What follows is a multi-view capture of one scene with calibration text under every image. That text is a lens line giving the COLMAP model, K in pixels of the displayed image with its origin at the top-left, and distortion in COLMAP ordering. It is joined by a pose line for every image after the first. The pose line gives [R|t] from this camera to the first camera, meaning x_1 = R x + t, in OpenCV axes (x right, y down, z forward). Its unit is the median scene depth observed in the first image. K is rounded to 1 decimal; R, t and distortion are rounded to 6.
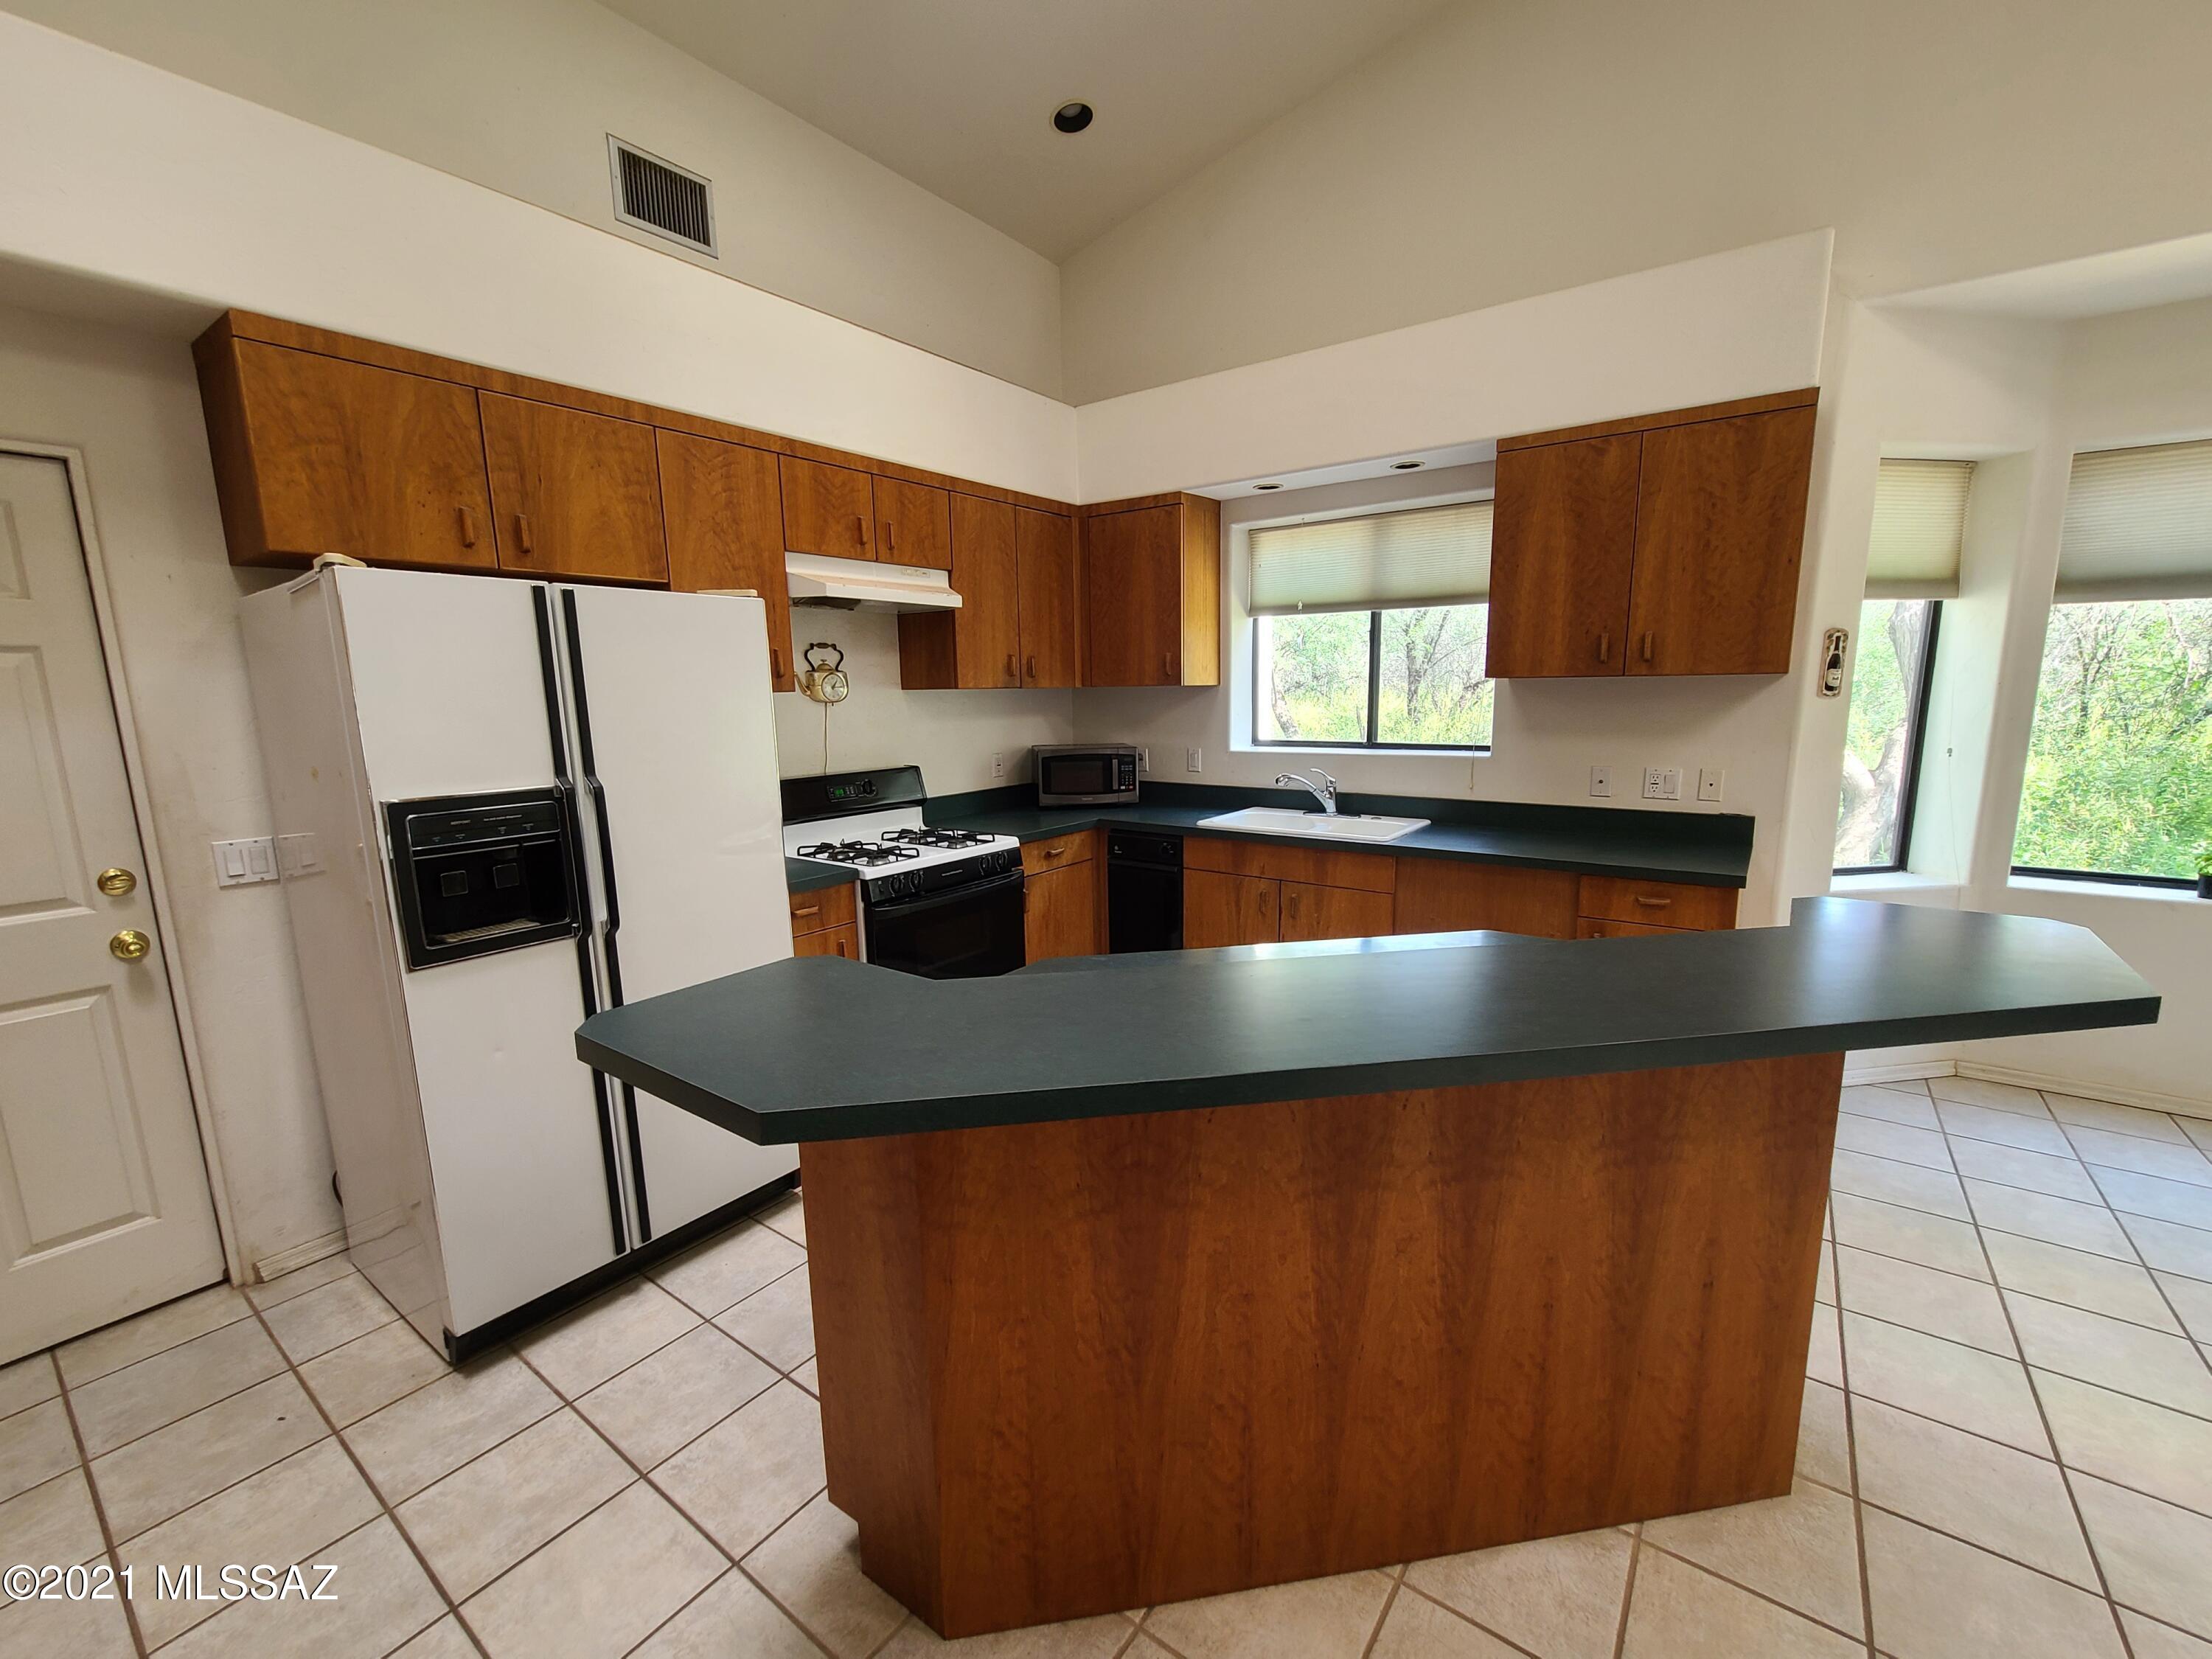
lens RADIAL K [[910.8, 0, 1120.2], [0, 910.8, 841.2], [0, 0, 1]] dist [-0.002054, -0.000318]
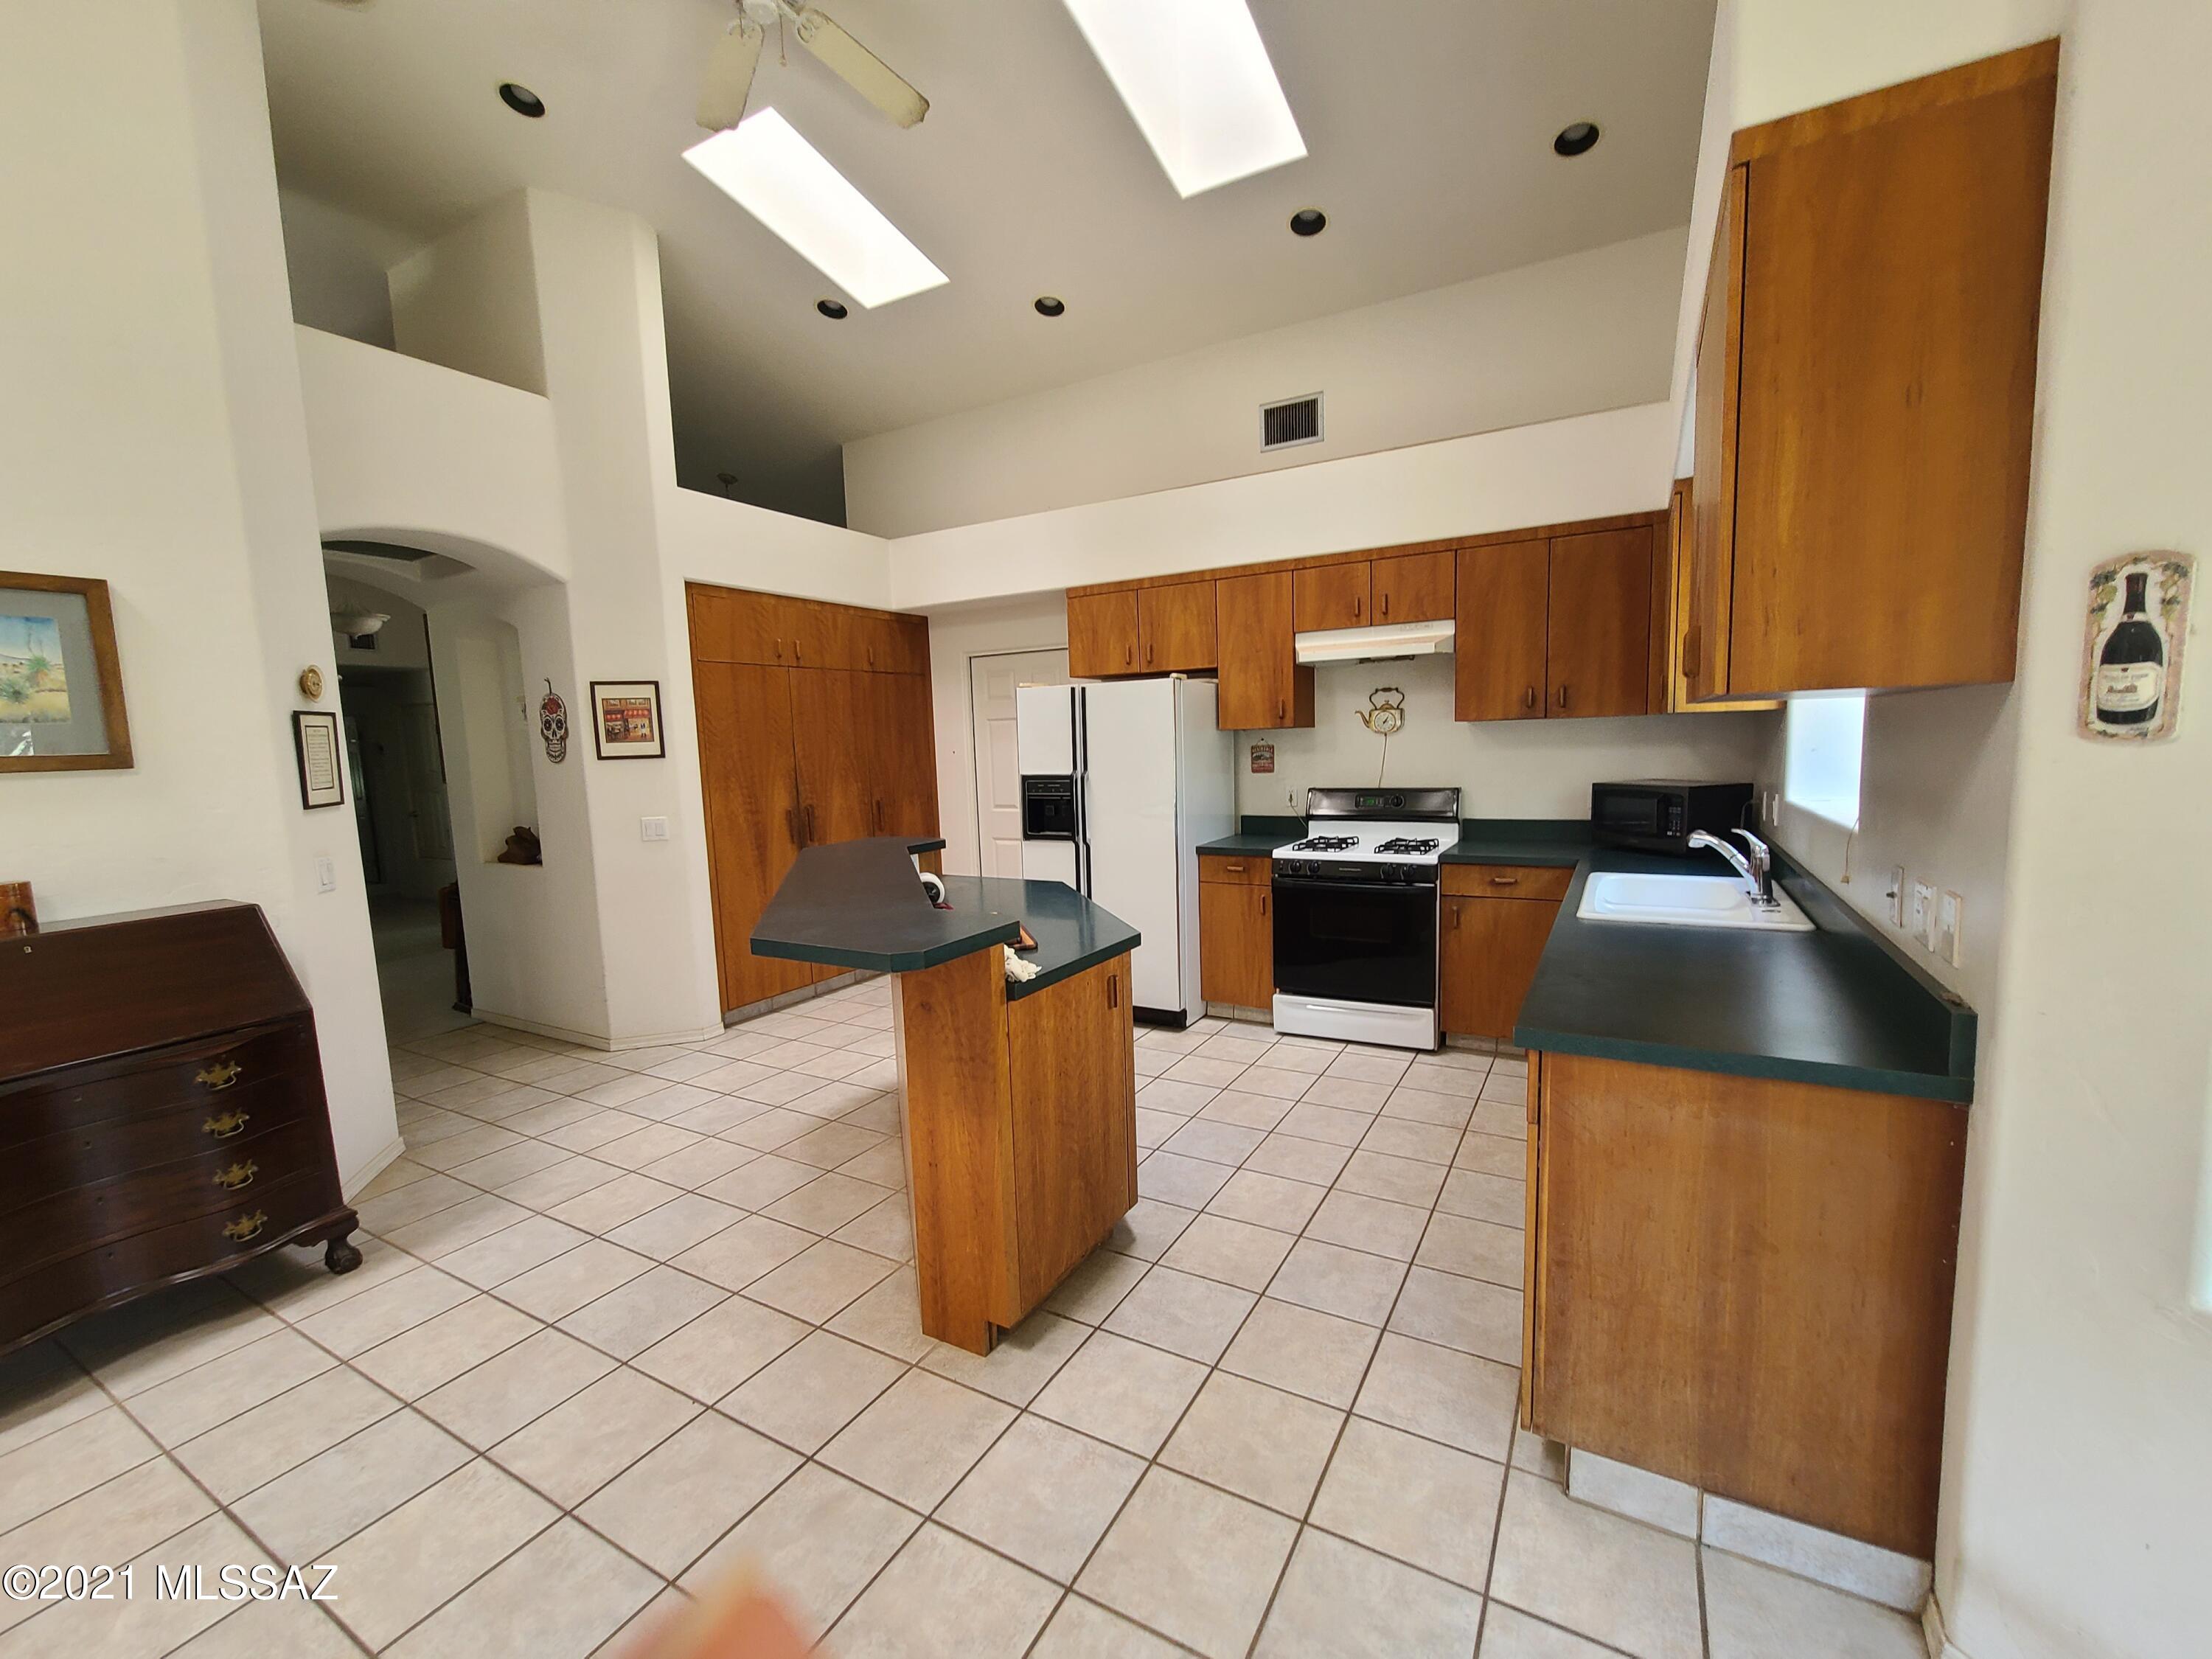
lens RADIAL K [[910.8, 0, 1120.2], [0, 910.8, 841.2], [0, 0, 1]] dist [-0.002054, -0.000318]
pose [[0.118684, 0.122369, -0.985363, 1.105611], [-0.138981, 0.984655, 0.105541, -0.100612], [0.983157, 0.124420, 0.133870, 0.559548]]
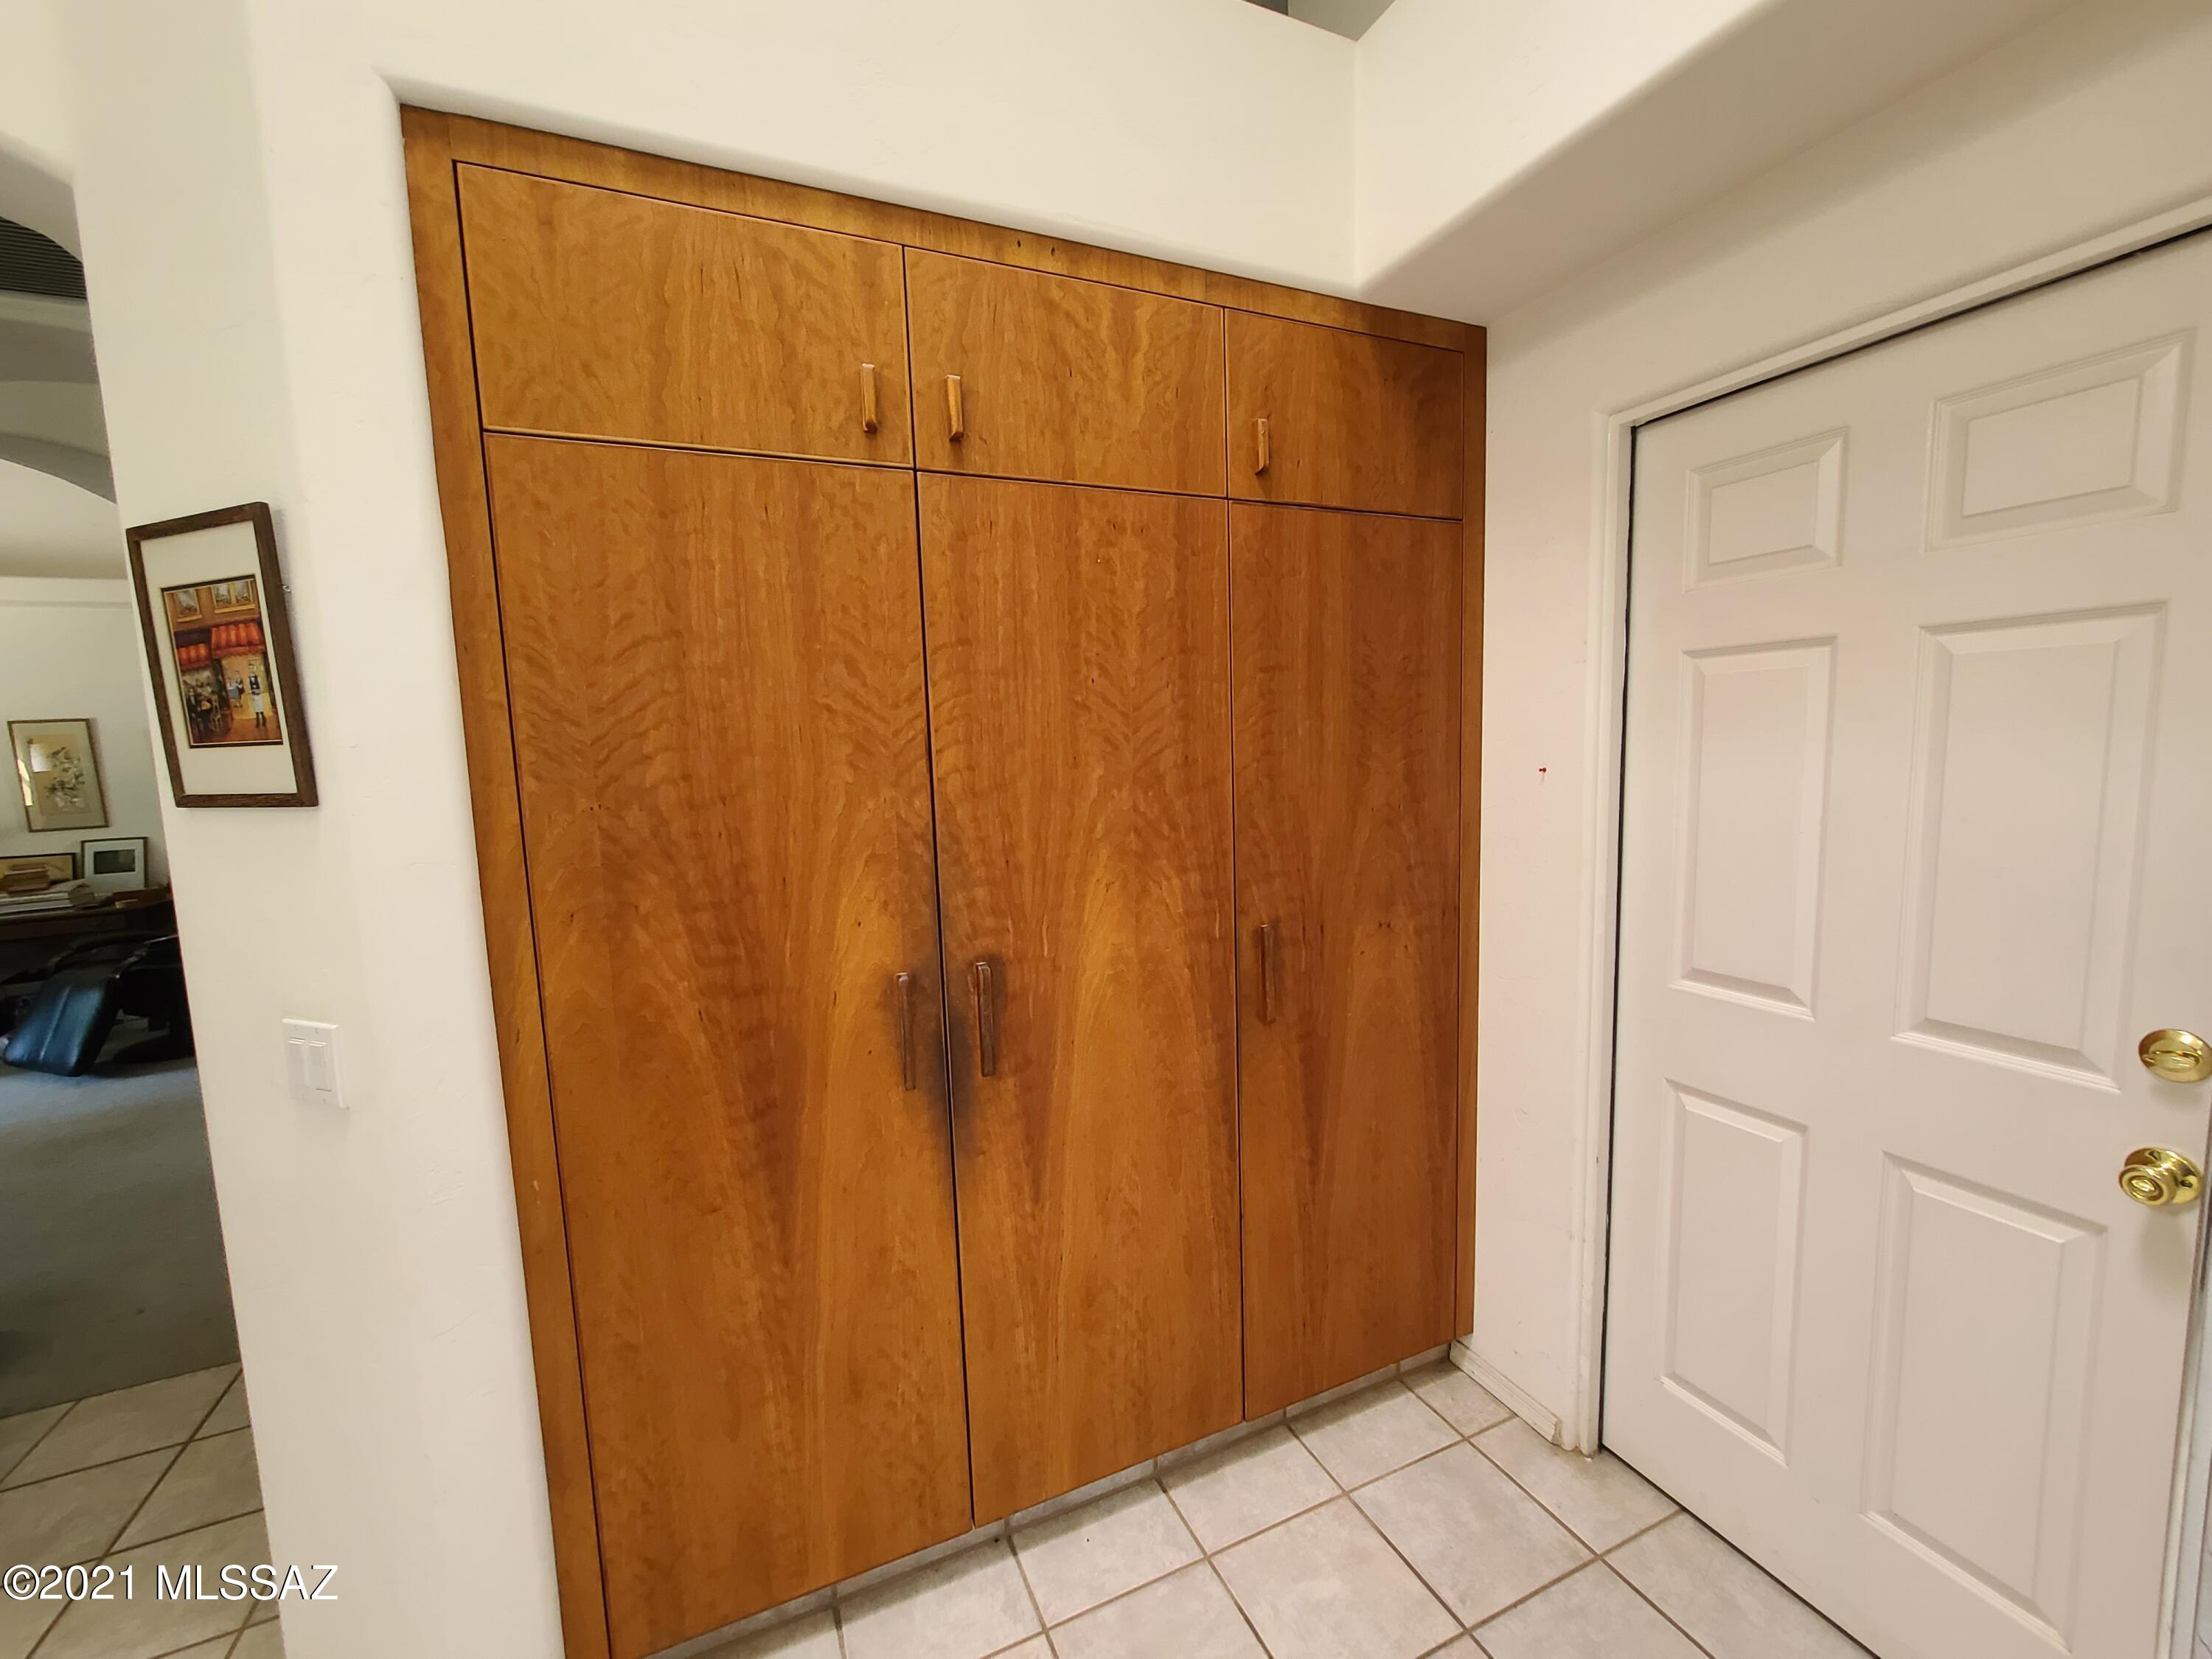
lens RADIAL K [[910.8, 0, 1120.2], [0, 910.8, 841.2], [0, 0, 1]] dist [-0.002054, -0.000318]
pose [[-0.491564, 0.124251, -0.861932, -0.270492], [-0.111066, 0.972741, 0.203566, -0.077319], [0.863730, 0.195797, -0.464364, 0.490693]]
